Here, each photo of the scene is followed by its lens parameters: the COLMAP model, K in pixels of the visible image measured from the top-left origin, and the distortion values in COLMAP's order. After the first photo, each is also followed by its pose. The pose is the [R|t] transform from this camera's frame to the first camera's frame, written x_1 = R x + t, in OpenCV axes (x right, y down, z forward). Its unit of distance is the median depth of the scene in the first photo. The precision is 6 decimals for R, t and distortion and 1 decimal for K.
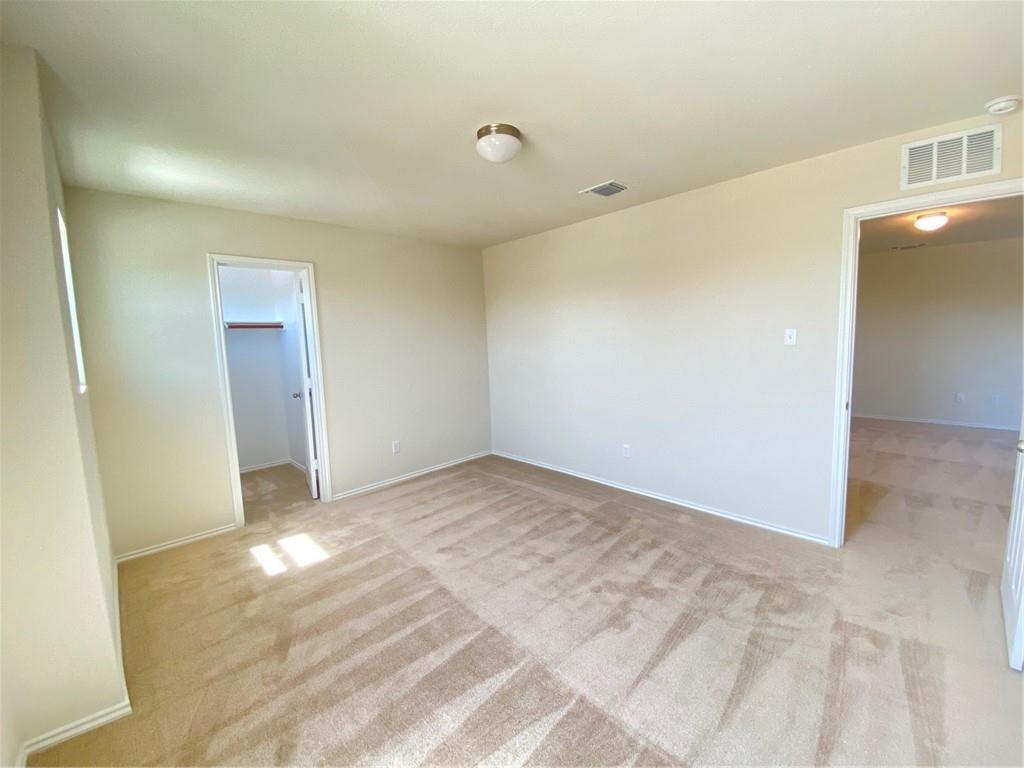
lens RADIAL K [[417.8, 0, 516.5], [0, 417.8, 386.4], [0, 0, 1]] dist [-0.000292, -0.000482]
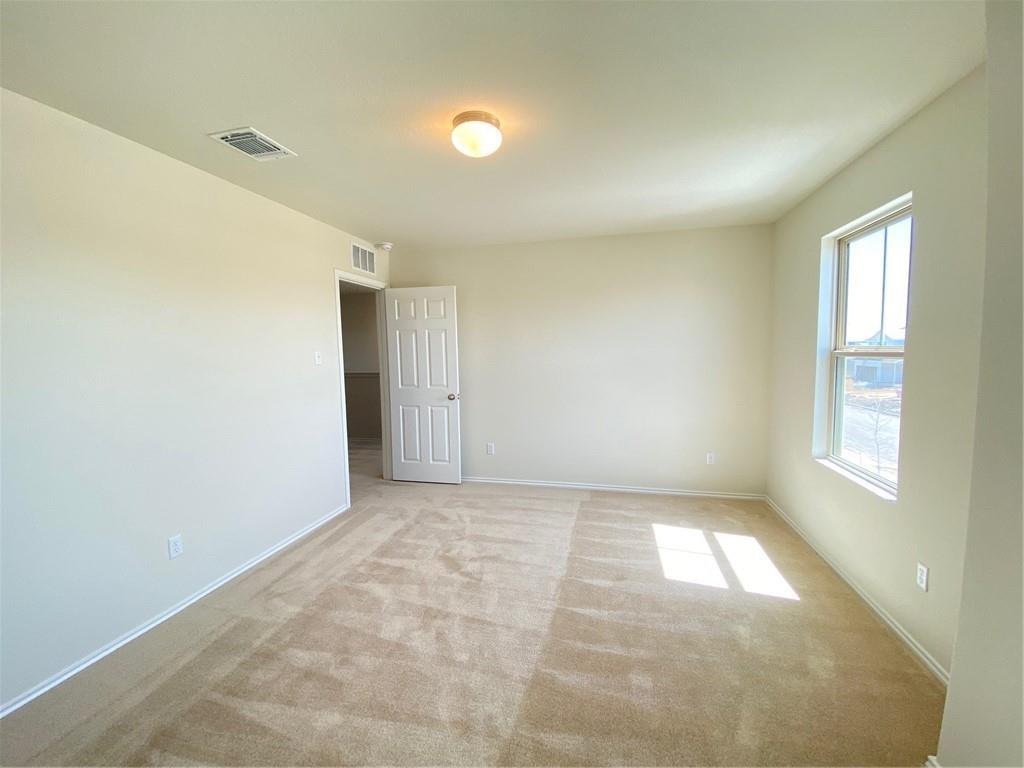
lens RADIAL K [[417.8, 0, 516.5], [0, 417.8, 386.4], [0, 0, 1]] dist [-0.000292, -0.000482]
pose [[-0.551361, -0.015954, 0.834114, -0.880766], [0.131991, 0.985556, 0.106098, -0.105643], [-0.823759, 0.168594, -0.541292, 1.571308]]
